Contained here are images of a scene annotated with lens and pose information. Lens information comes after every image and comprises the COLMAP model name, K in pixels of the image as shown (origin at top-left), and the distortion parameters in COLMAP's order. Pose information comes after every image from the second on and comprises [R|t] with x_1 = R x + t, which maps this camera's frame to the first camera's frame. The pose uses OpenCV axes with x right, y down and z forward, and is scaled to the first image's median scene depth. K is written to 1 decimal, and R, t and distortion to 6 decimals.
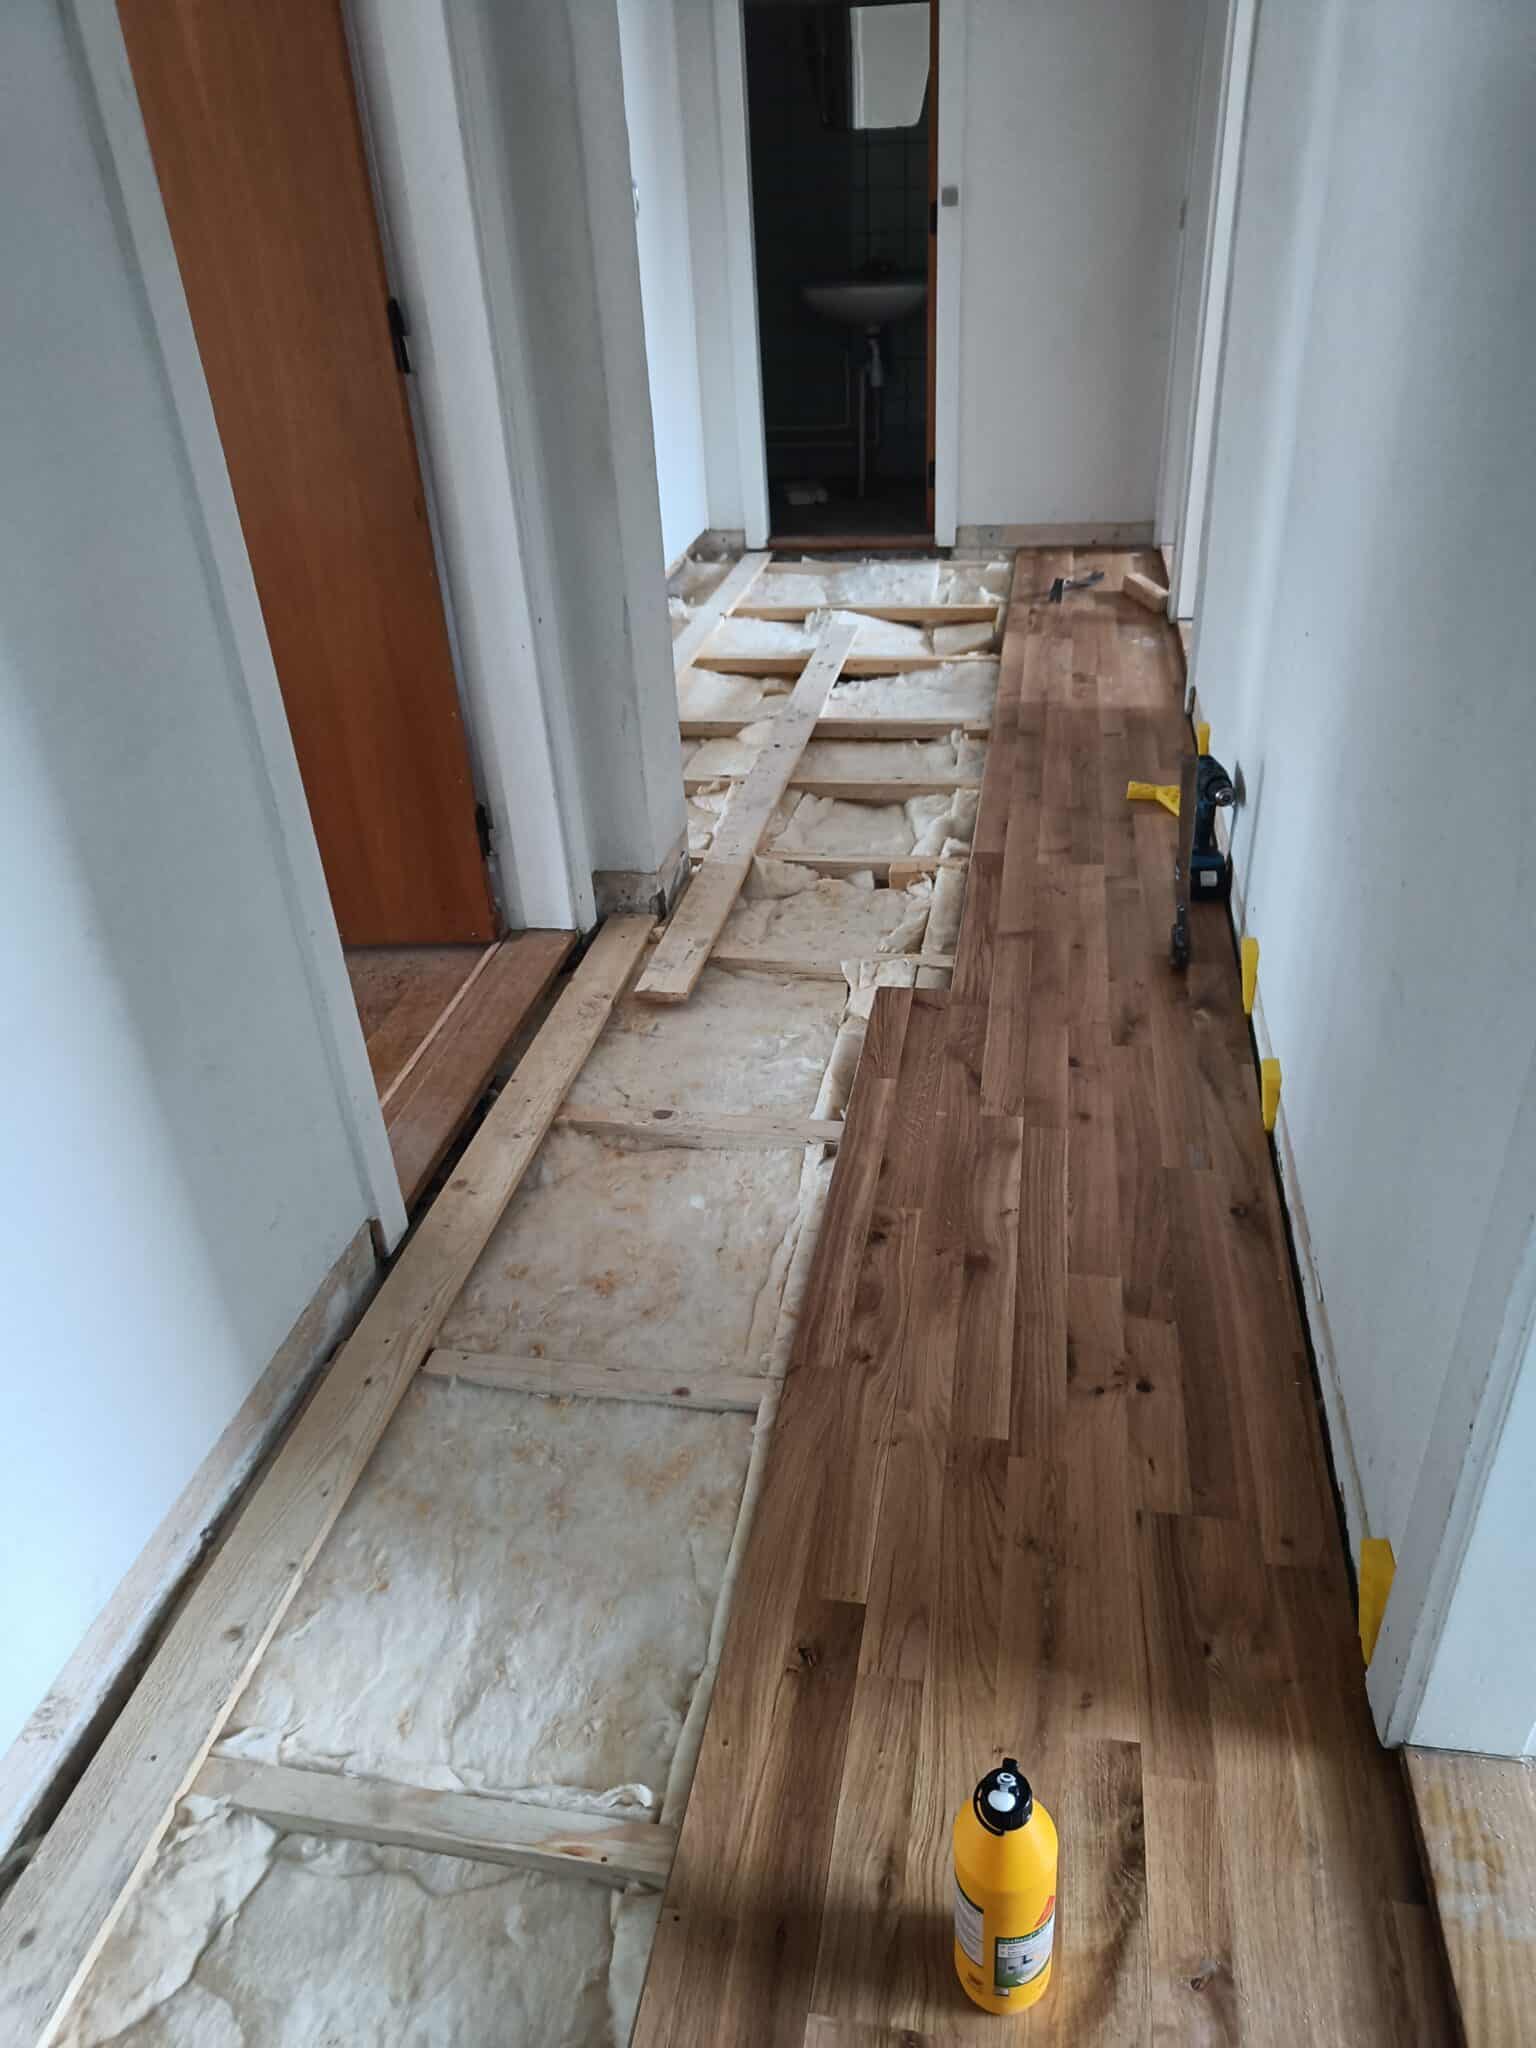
lens RADIAL K [[1449.5, 0, 768.0], [0, 1449.5, 1024.0], [0, 0, 1]] dist [-0.001575, 0.007152]
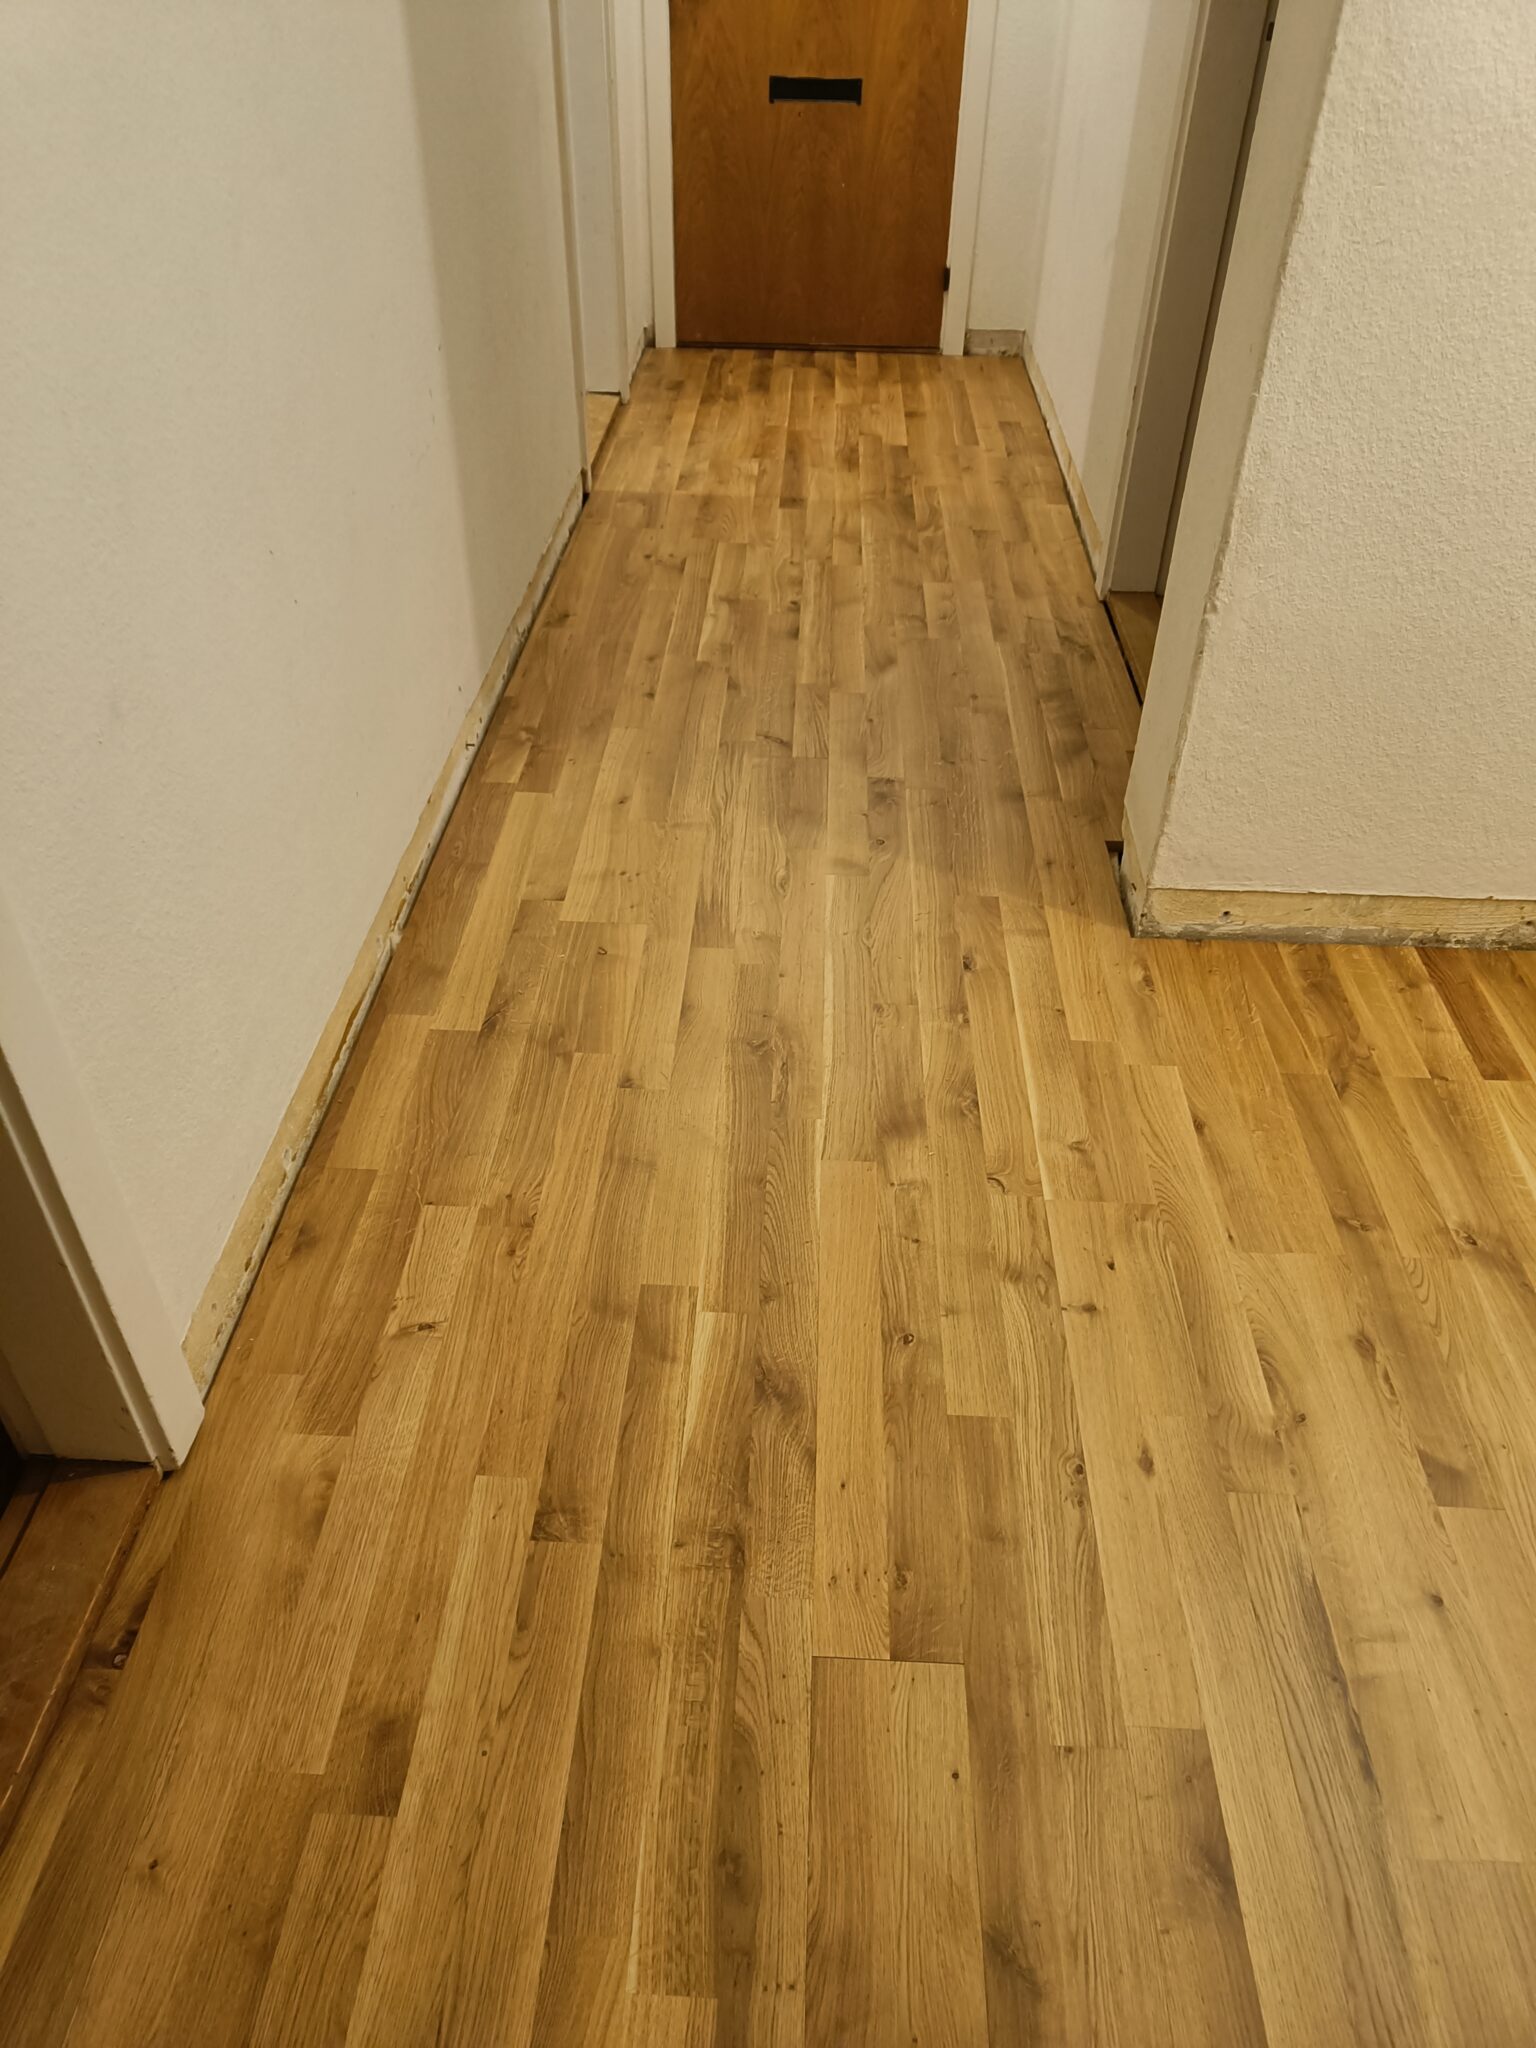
lens RADIAL K [[1449.5, 0, 768.0], [0, 1449.5, 1024.0], [0, 0, 1]] dist [-0.001575, 0.007152]
pose [[-0.989283, 0.120281, -0.082777, 0.317969], [-0.035213, 0.353652, 0.934714, -1.275321], [0.141703, 0.927611, -0.345627, 2.153837]]
